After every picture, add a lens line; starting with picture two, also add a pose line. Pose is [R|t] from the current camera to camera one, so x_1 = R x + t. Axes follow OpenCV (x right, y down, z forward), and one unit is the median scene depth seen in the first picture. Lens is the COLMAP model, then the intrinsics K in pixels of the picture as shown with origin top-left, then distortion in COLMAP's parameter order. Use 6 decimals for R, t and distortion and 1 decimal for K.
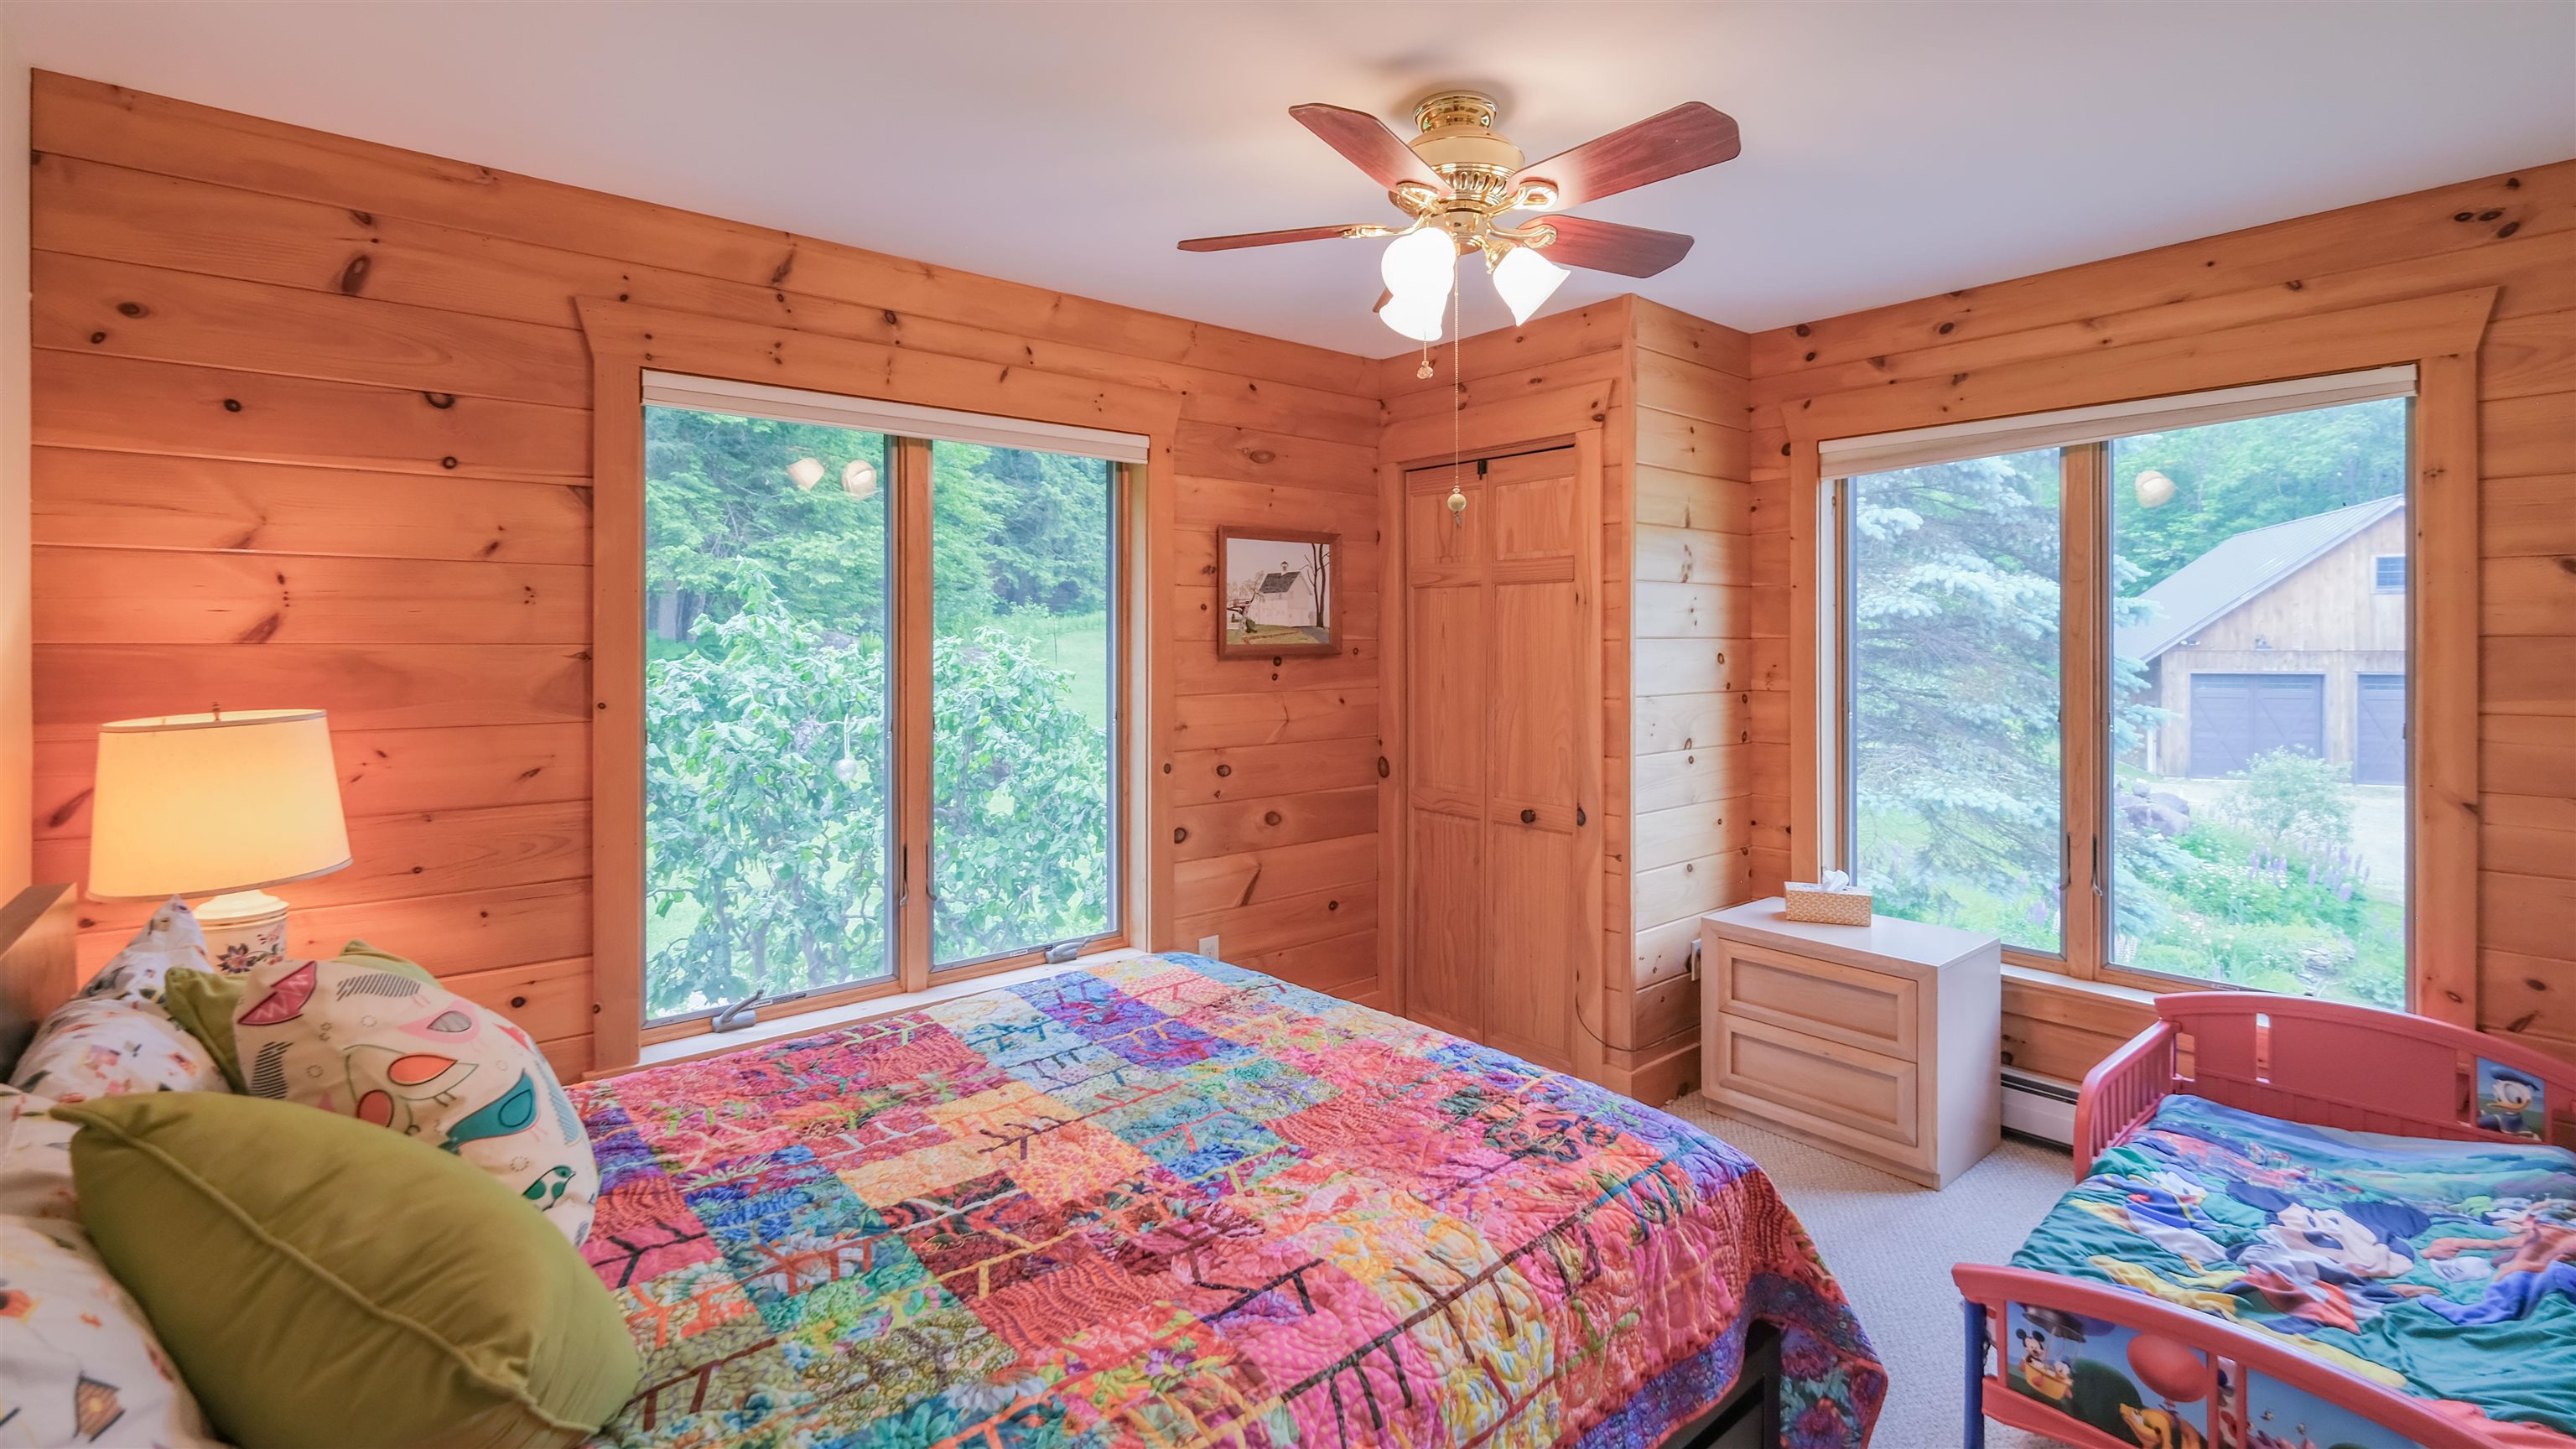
lens RADIAL K [[1150.9, 0, 1289.9], [0, 1150.9, 651.4], [0, 0, 1]] dist [-0.001767, -0.000334]
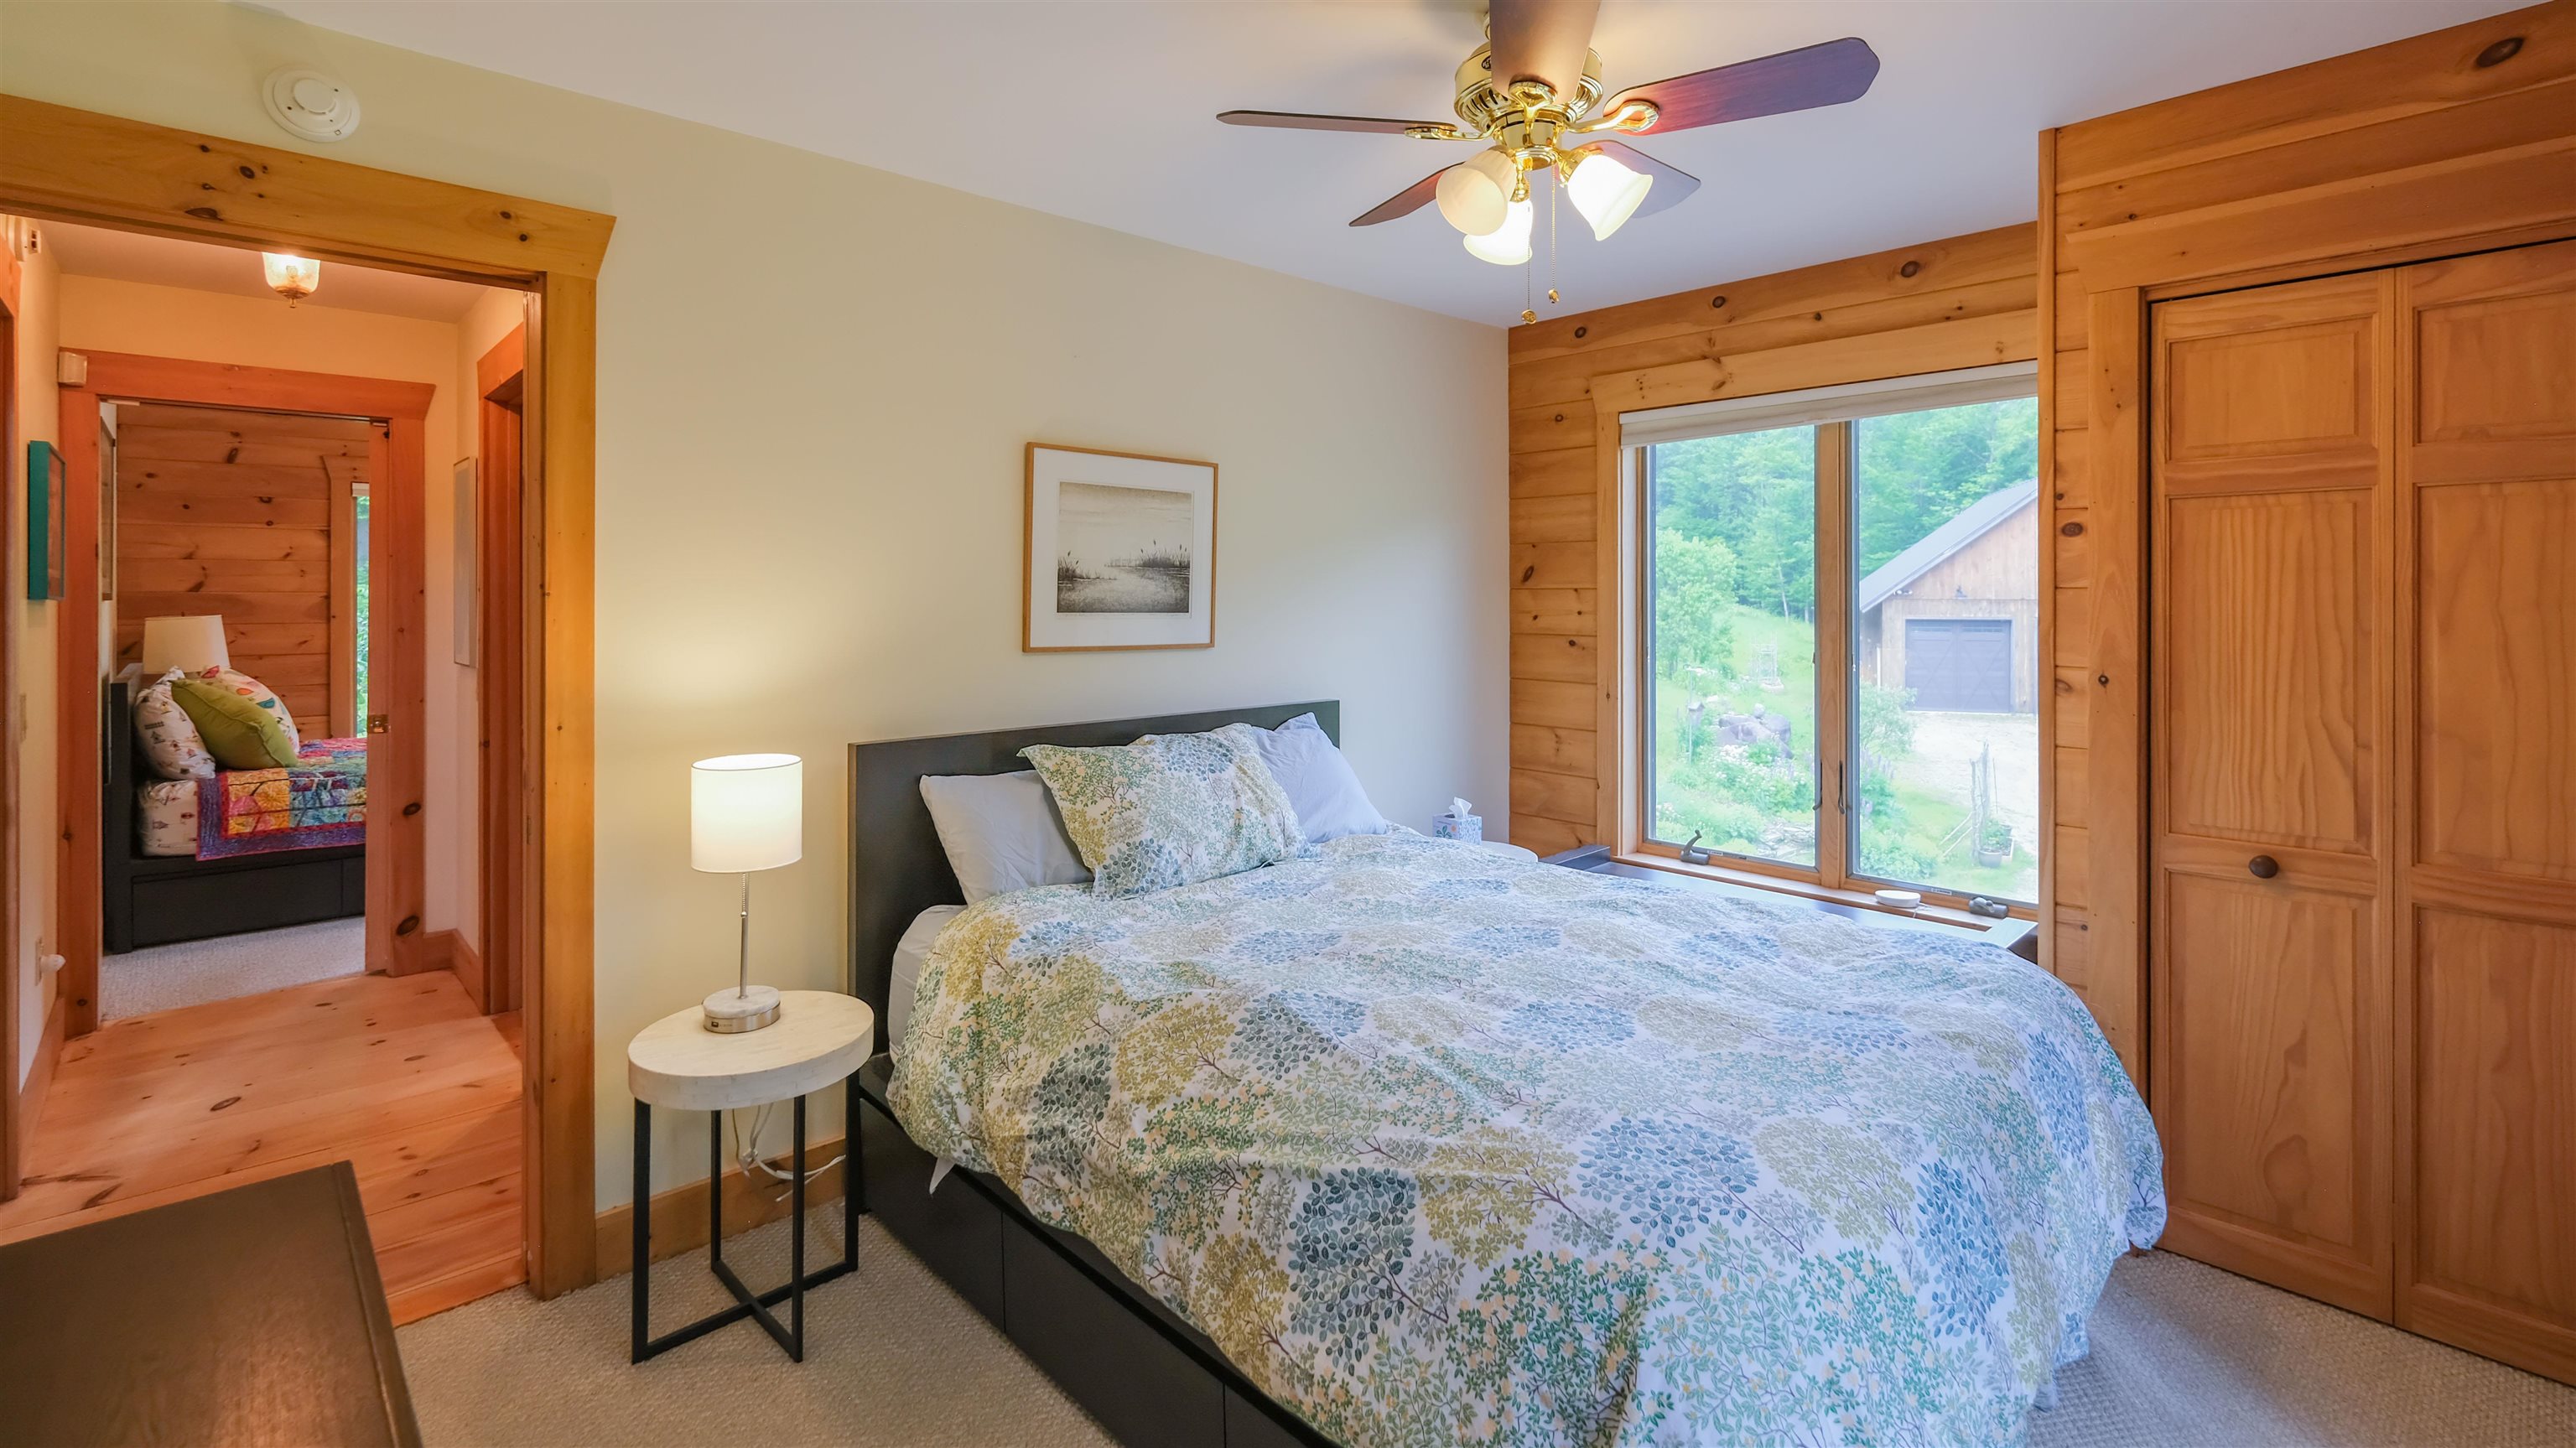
lens RADIAL K [[1167.6, 0, 1285.0], [0, 1167.6, 599.8], [0, 0, 1]] dist [-0.001497, -0.000451]
pose [[0.999025, -0.000309, 0.044141, 1.384287], [0.000372, 0.999999, -0.001407, 0.014410], [-0.044141, 0.001422, 0.999024, -1.662187]]
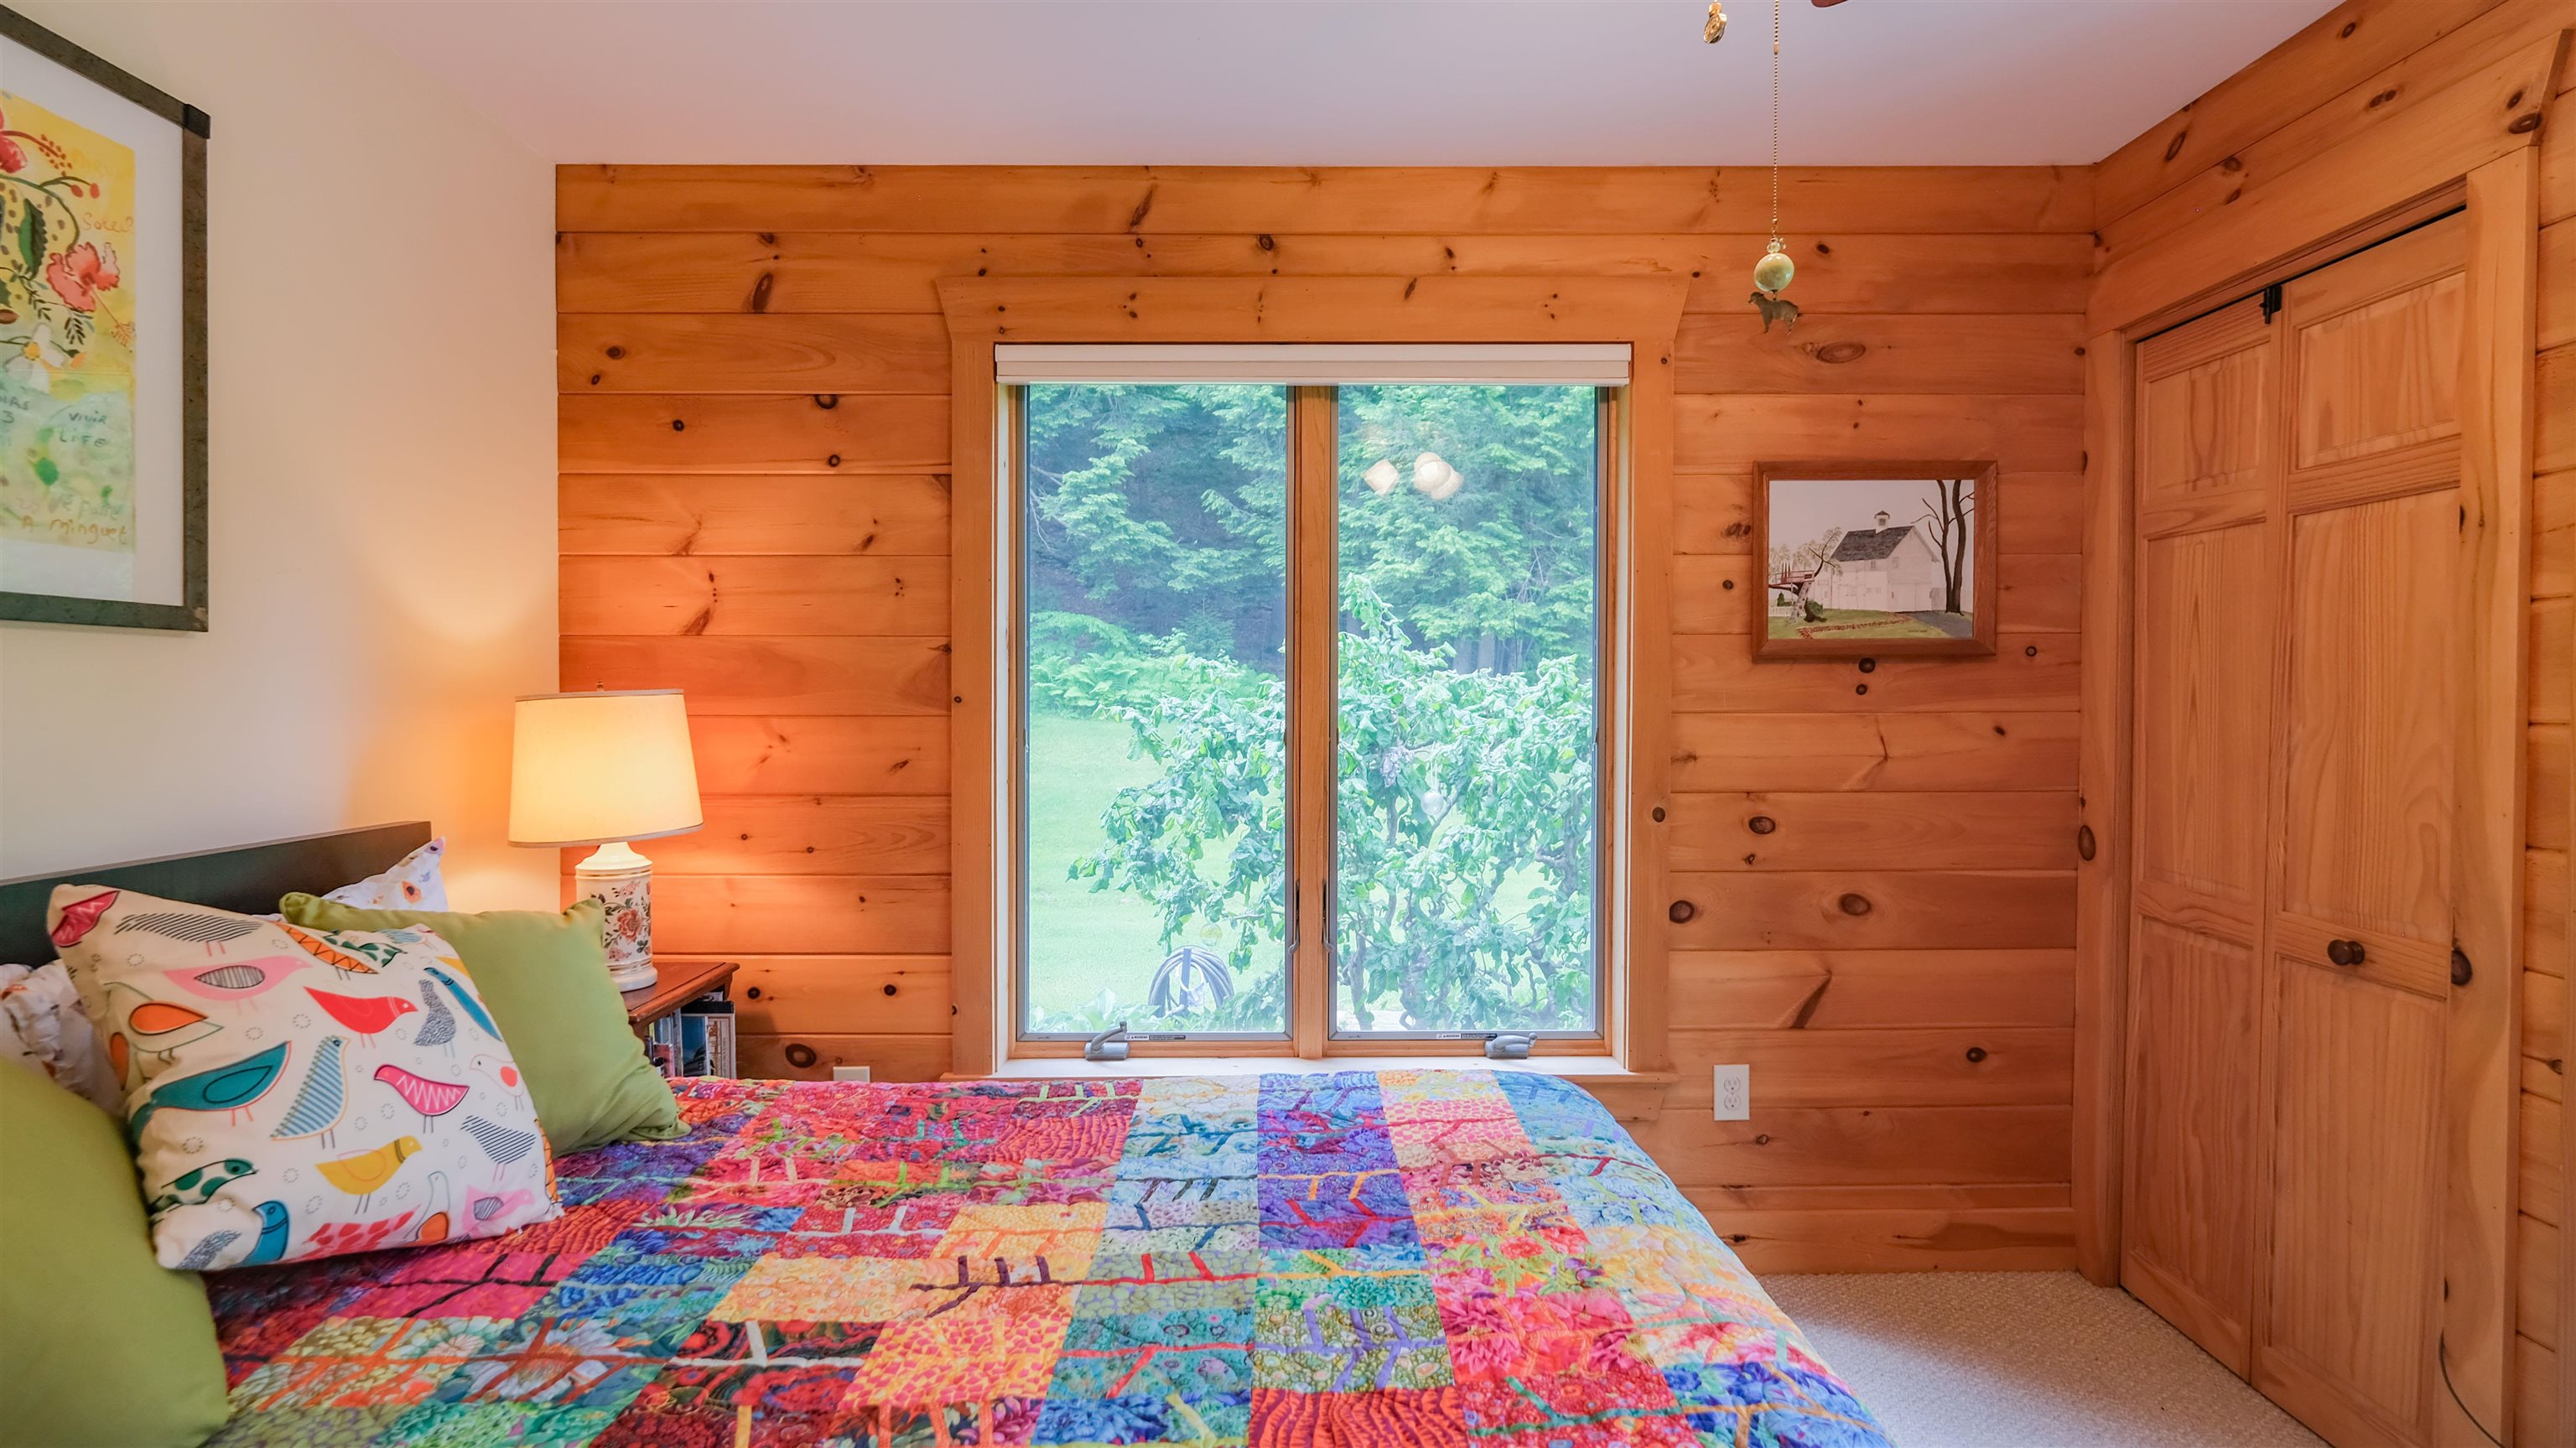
lens RADIAL K [[1212.7, 0, 1288.0], [0, 1212.7, 724.0], [0, 0, 1]] dist [-0.003932, -0.000352]
pose [[0.766203, 0.017288, -0.642366, 0.271480], [-0.006538, 0.999796, 0.019109, 0.046637], [0.642566, -0.010441, 0.766159, 0.398196]]
